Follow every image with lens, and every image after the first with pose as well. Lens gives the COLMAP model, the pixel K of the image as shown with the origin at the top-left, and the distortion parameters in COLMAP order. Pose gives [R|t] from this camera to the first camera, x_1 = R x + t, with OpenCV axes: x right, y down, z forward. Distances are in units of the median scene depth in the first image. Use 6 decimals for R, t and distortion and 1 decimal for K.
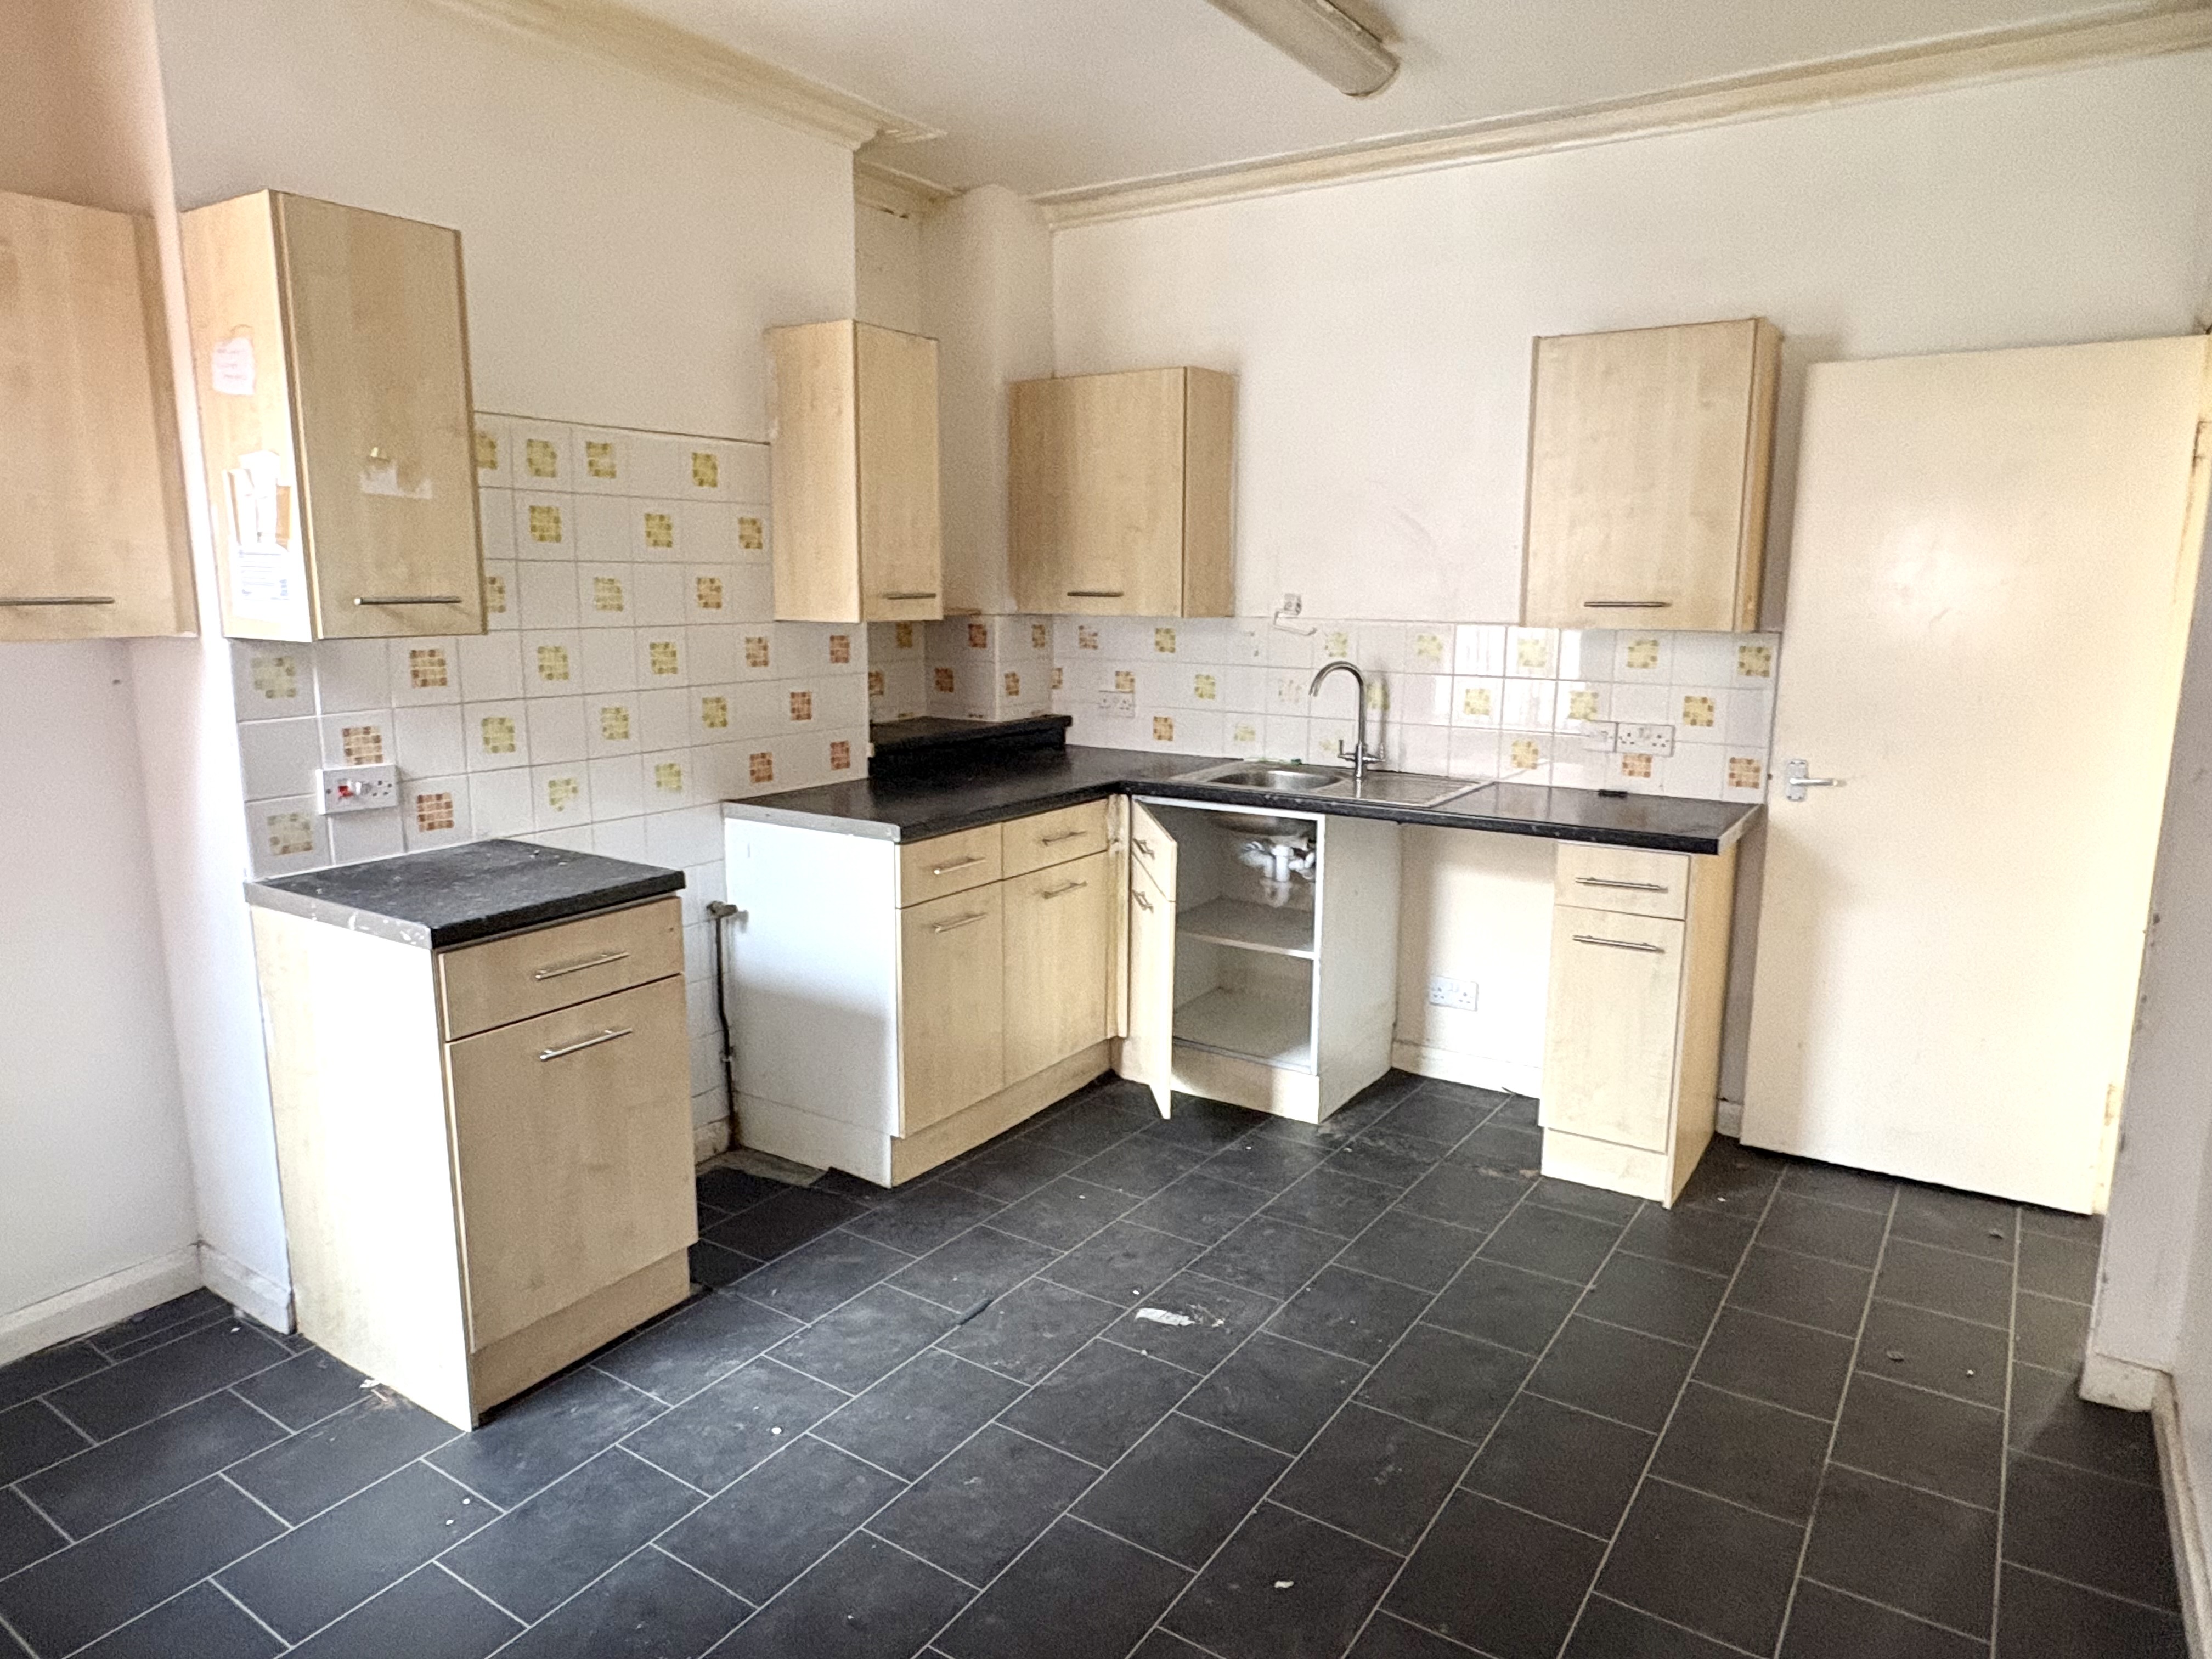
lens RADIAL K [[1401.2, 0, 1103.3], [0, 1401.2, 821.2], [0, 0, 1]] dist [0.005096, 0.001033]
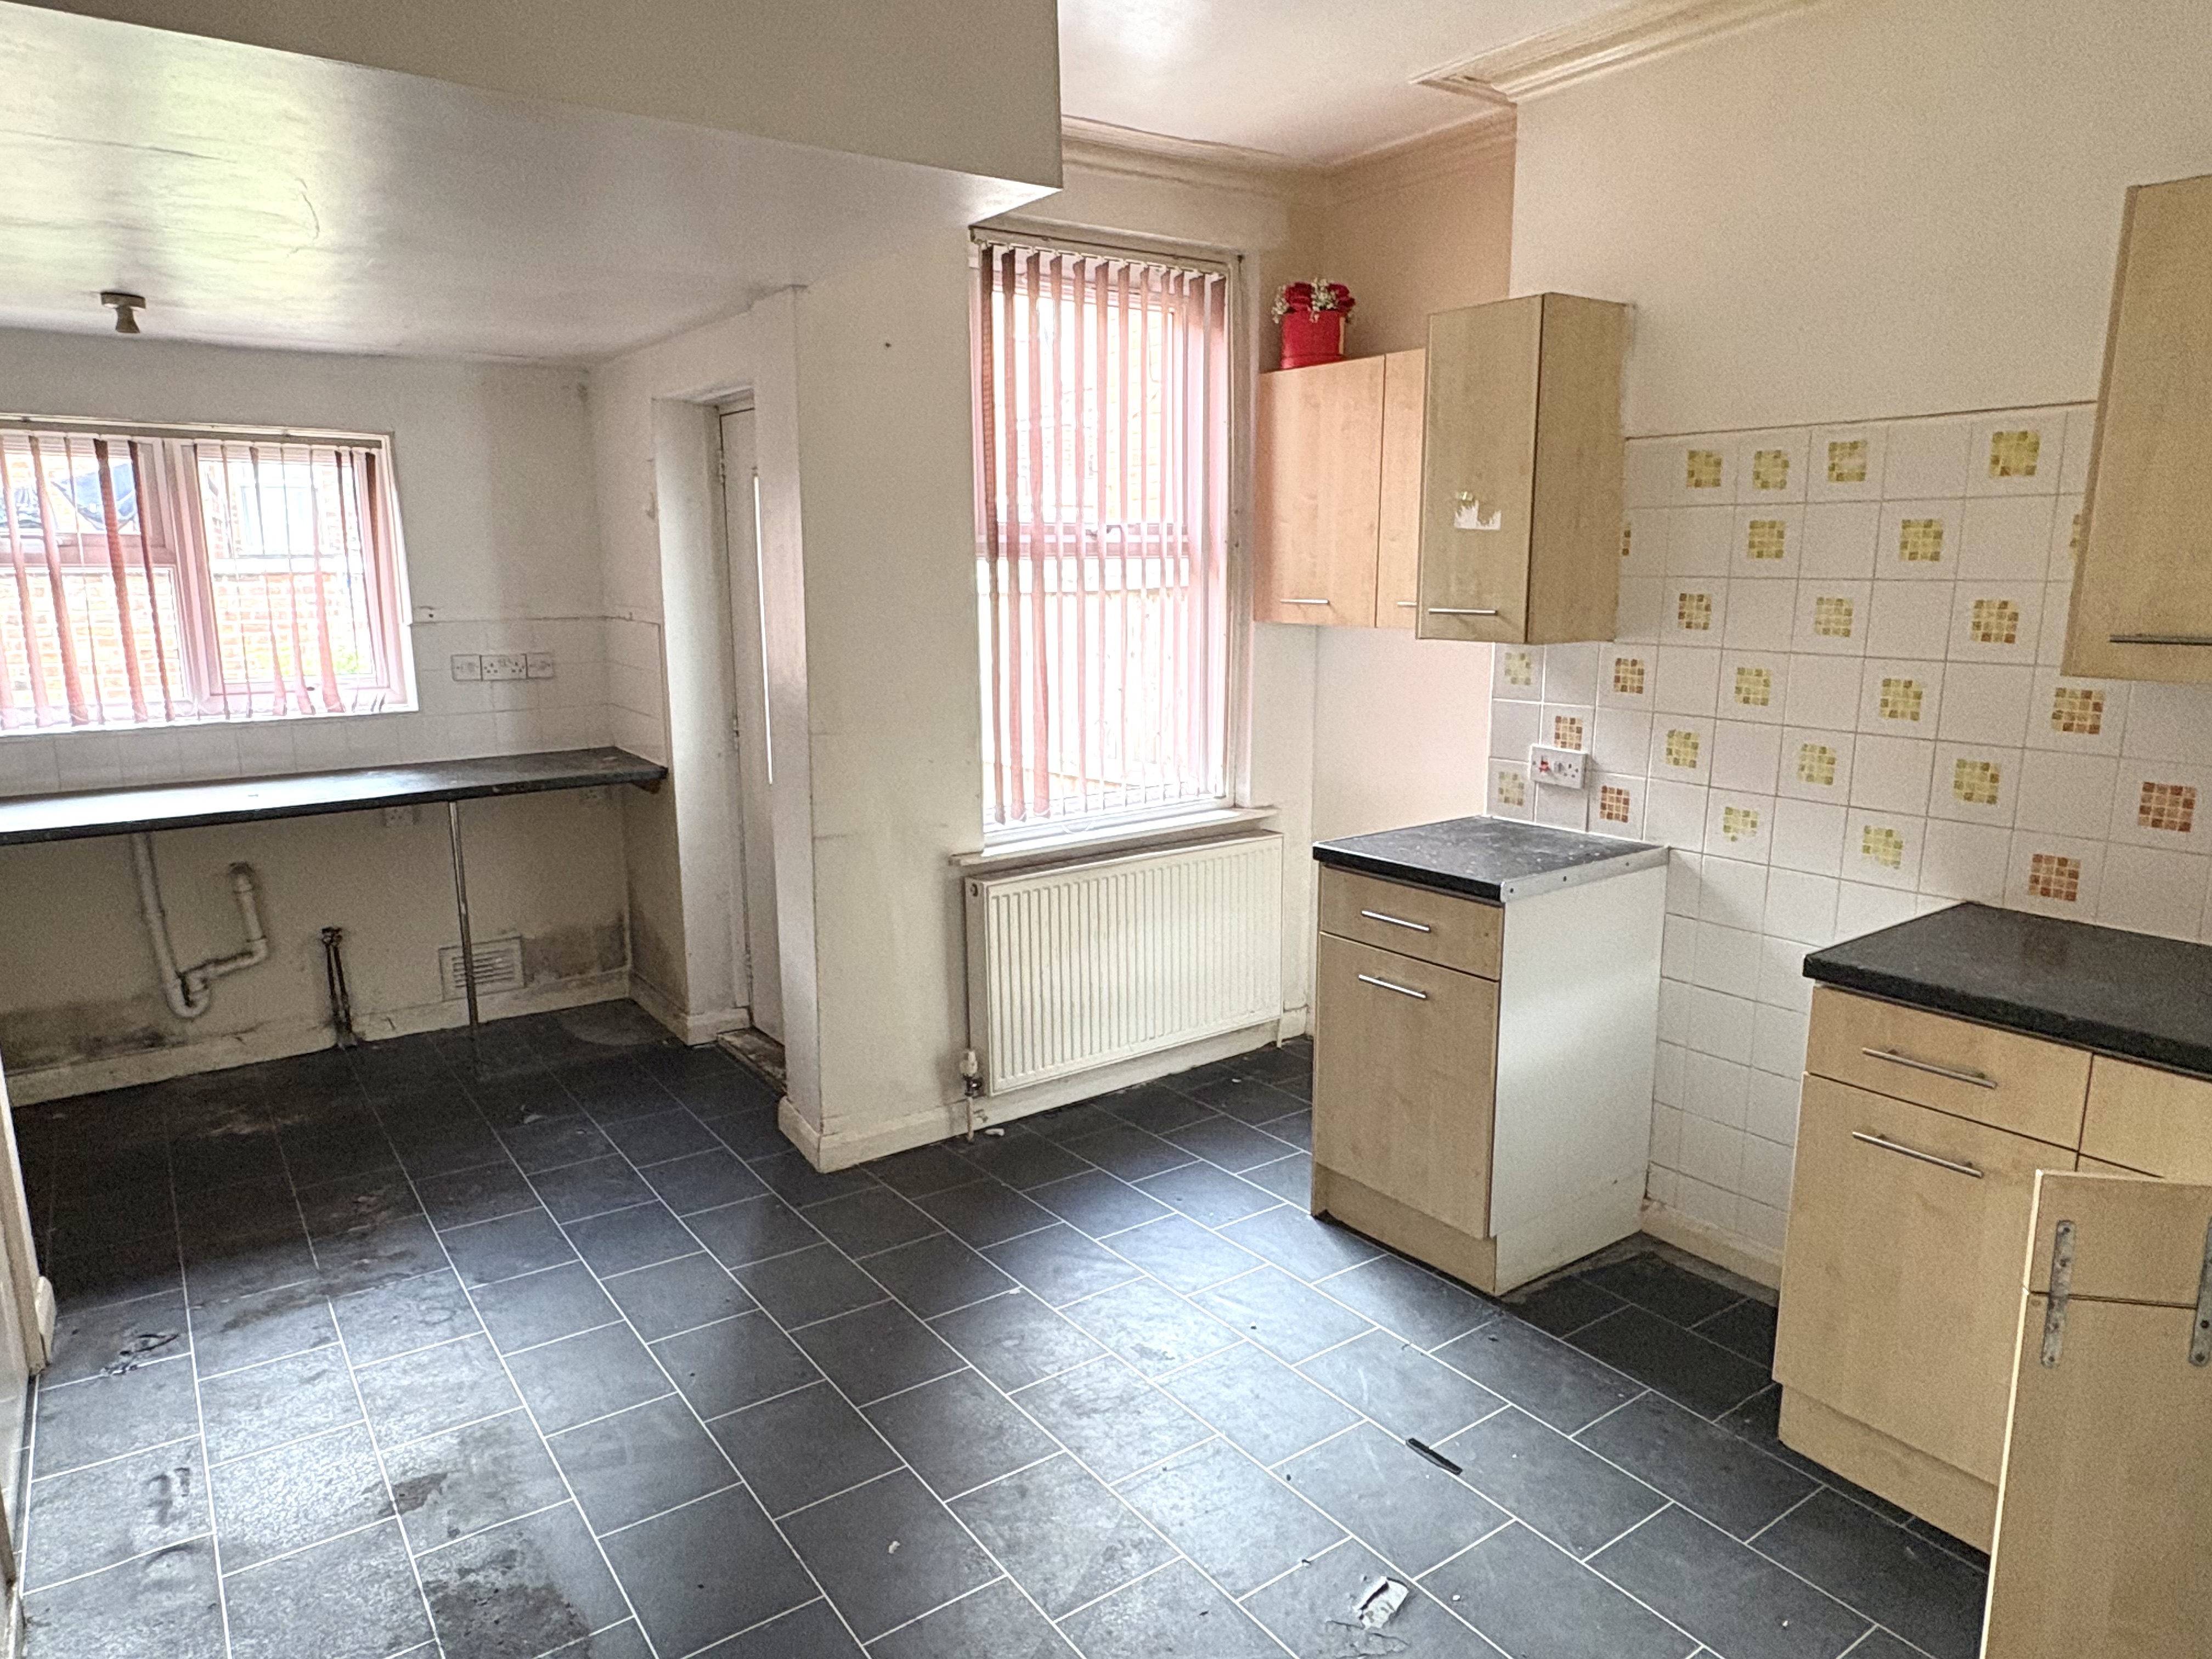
lens RADIAL K [[1401.2, 0, 1100.5], [0, 1401.2, 835.5], [0, 0, 1]] dist [0.005096, 0.001033]
pose [[-0.357578, 0.177435, -0.916872, 0.670731], [-0.161161, 0.955331, 0.247730, -0.186211], [0.919872, 0.236346, -0.313010, 0.945790]]
